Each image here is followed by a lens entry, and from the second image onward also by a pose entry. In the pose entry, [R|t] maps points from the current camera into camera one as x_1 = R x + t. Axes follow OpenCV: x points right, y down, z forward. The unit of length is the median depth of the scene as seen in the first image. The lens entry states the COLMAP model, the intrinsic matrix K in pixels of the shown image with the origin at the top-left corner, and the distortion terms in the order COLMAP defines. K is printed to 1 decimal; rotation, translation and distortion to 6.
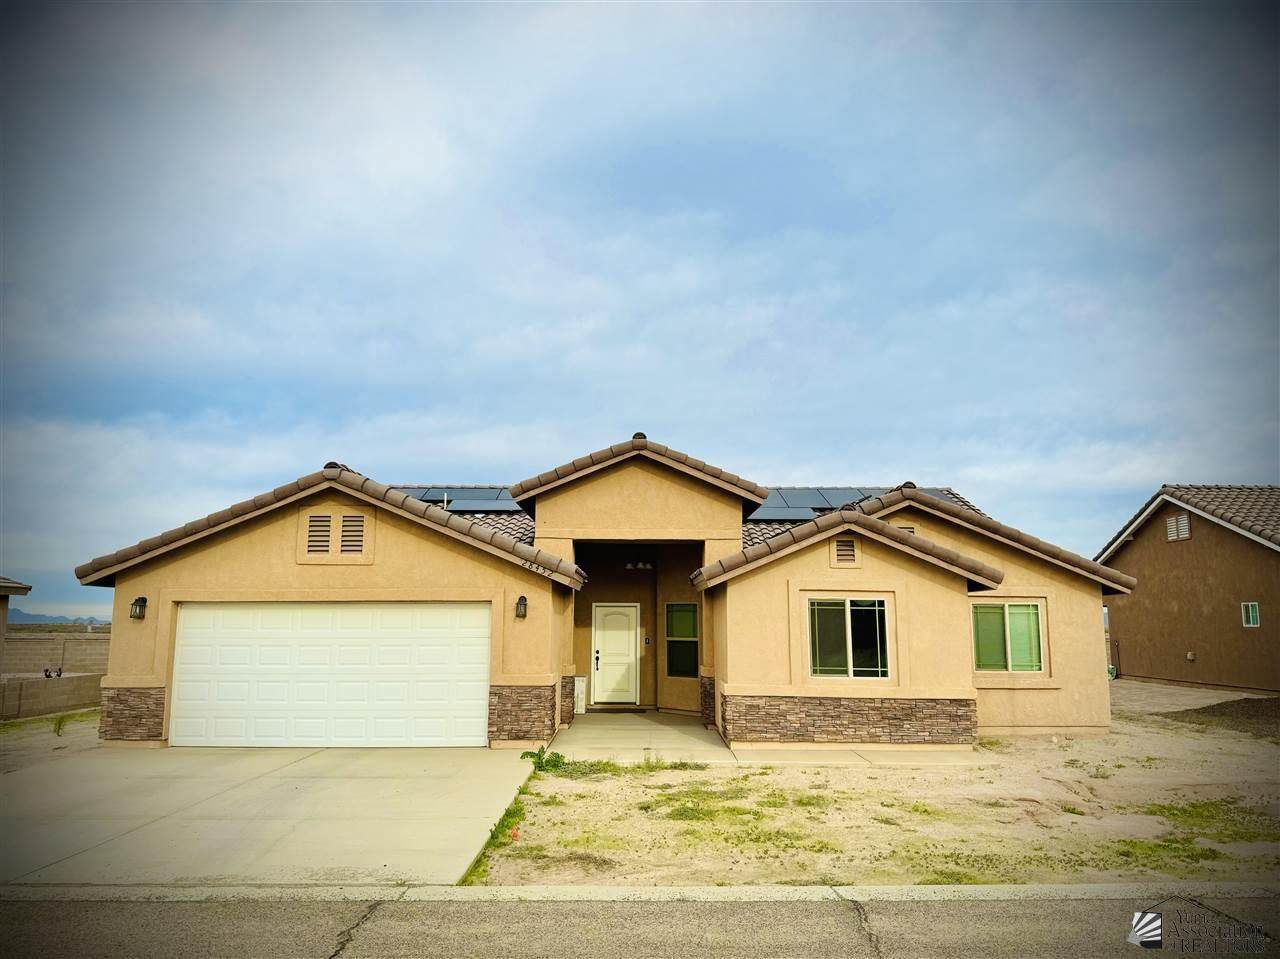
lens RADIAL K [[907.7, 0, 643.8], [0, 907.7, 475.6], [0, 0, 1]] dist [0.115429, -0.014495]
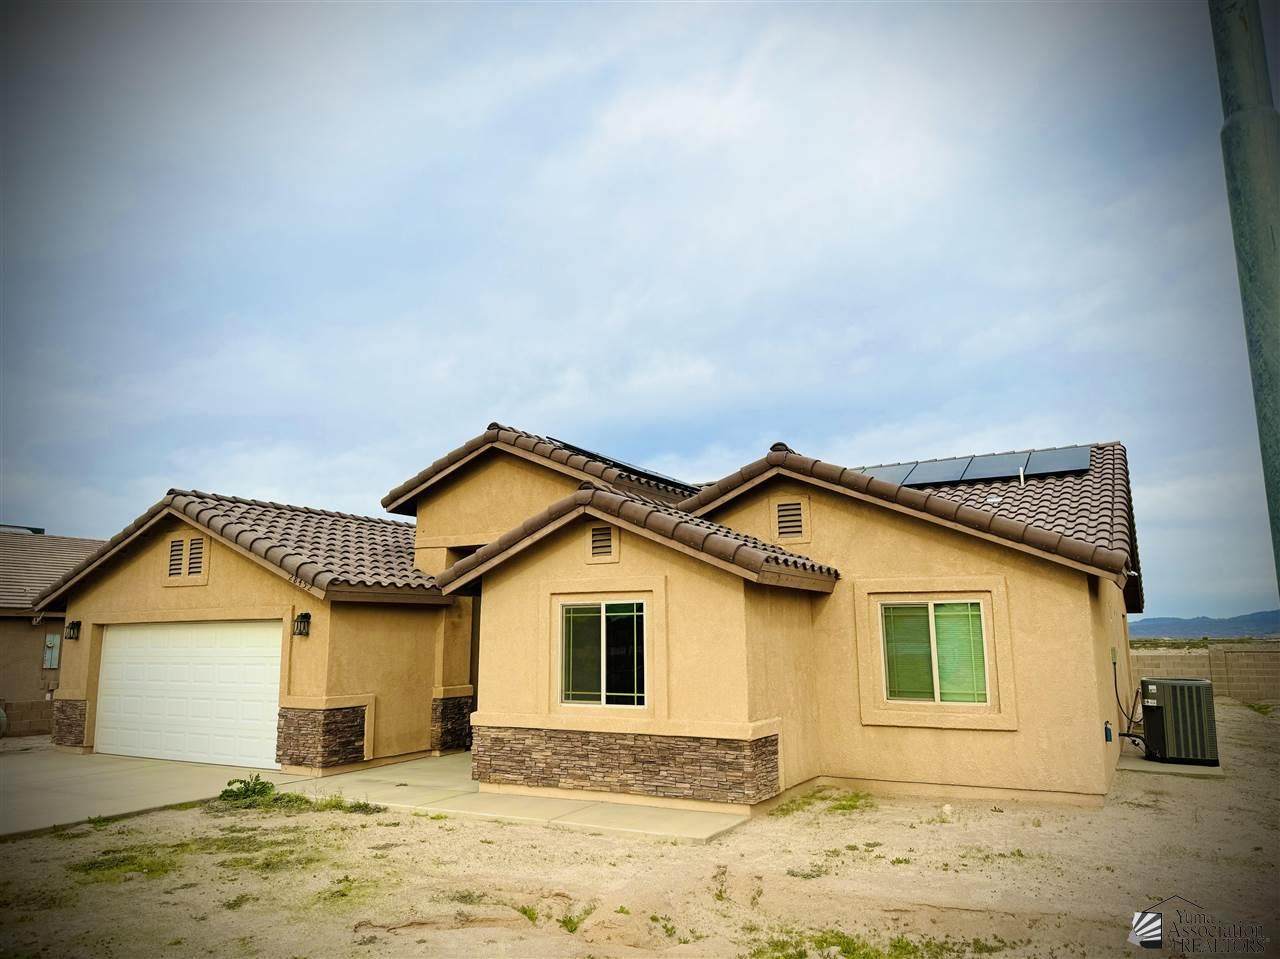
lens RADIAL K [[907.7, 0, 646.6], [0, 907.7, 470.4], [0, 0, 1]] dist [0.115429, -0.014495]
pose [[0.851259, -0.102841, -0.514569, 0.669543], [0.092154, 0.994666, -0.046341, 0.062822], [0.516590, -0.007972, 0.856196, 0.363129]]
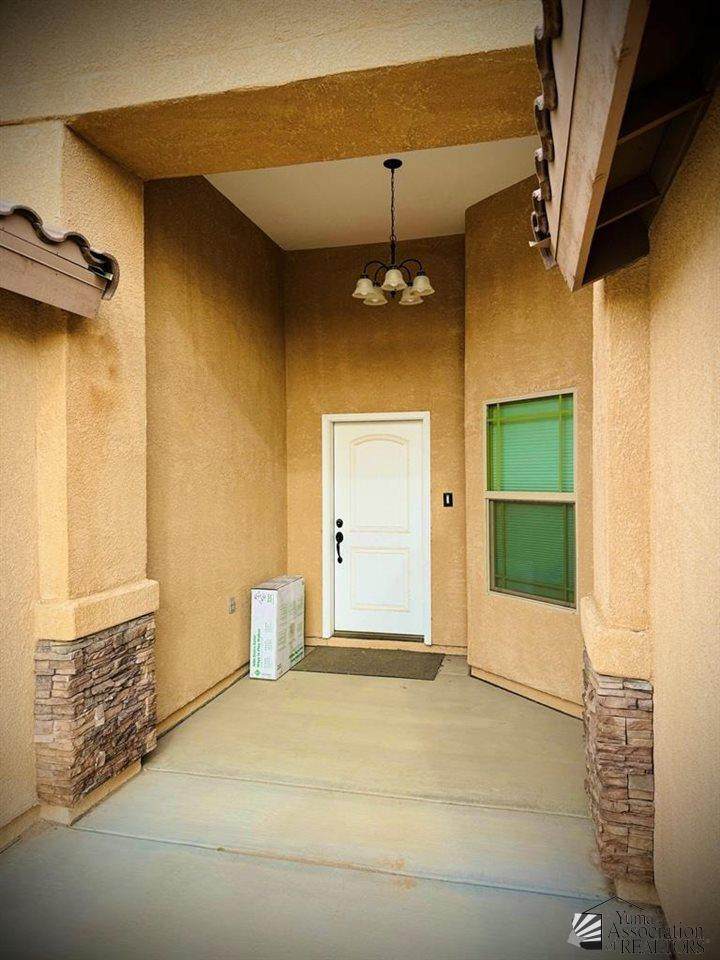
lens RADIAL K [[680.8, 0, 360.4], [0, 680.8, 478.1], [0, 0, 1]] dist [0.115429, -0.014495]
pose [[0.972211, -0.009074, -0.233929, 0.053515], [0.045166, 0.987745, 0.149397, 0.168452], [0.229707, -0.155811, 0.960707, 0.944496]]
